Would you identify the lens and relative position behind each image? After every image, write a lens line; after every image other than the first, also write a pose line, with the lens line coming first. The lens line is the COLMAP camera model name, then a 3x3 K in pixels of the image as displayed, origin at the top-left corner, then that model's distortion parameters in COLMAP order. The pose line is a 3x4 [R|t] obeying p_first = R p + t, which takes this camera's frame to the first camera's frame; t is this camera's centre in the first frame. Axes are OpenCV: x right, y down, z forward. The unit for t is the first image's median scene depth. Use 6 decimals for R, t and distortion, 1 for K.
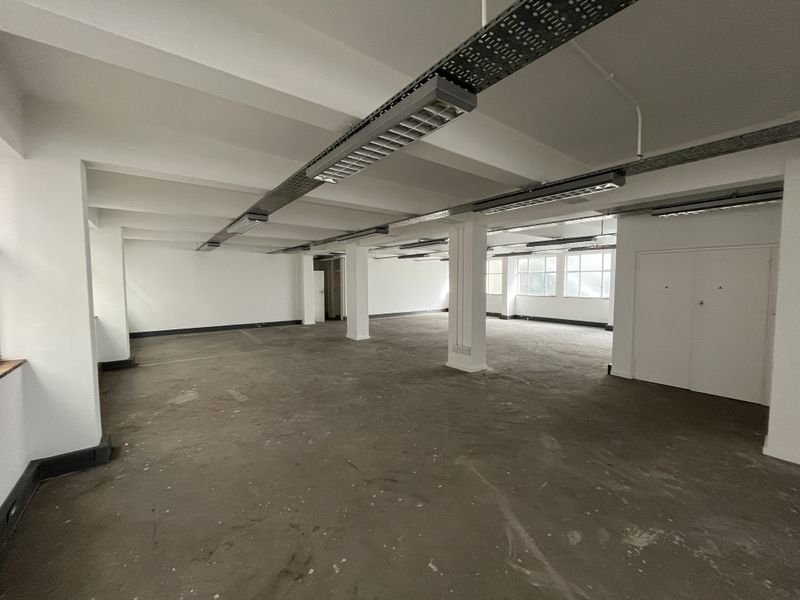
lens RADIAL K [[325.4, 0, 394.1], [0, 325.4, 303.3], [0, 0, 1]] dist [-0.011260, 0.000624]
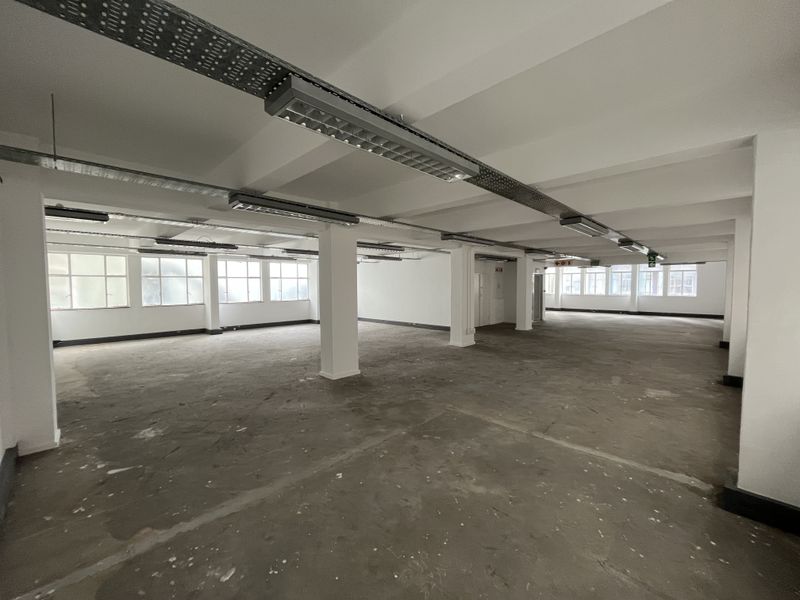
lens RADIAL K [[325.4, 0, 396.9], [0, 325.4, 297.0], [0, 0, 1]] dist [-0.011260, 0.000624]
pose [[-0.132801, -0.036040, 0.990487, -0.673582], [0.075160, 0.996095, 0.046321, -0.061038], [-0.988289, 0.080596, -0.129573, 0.841517]]
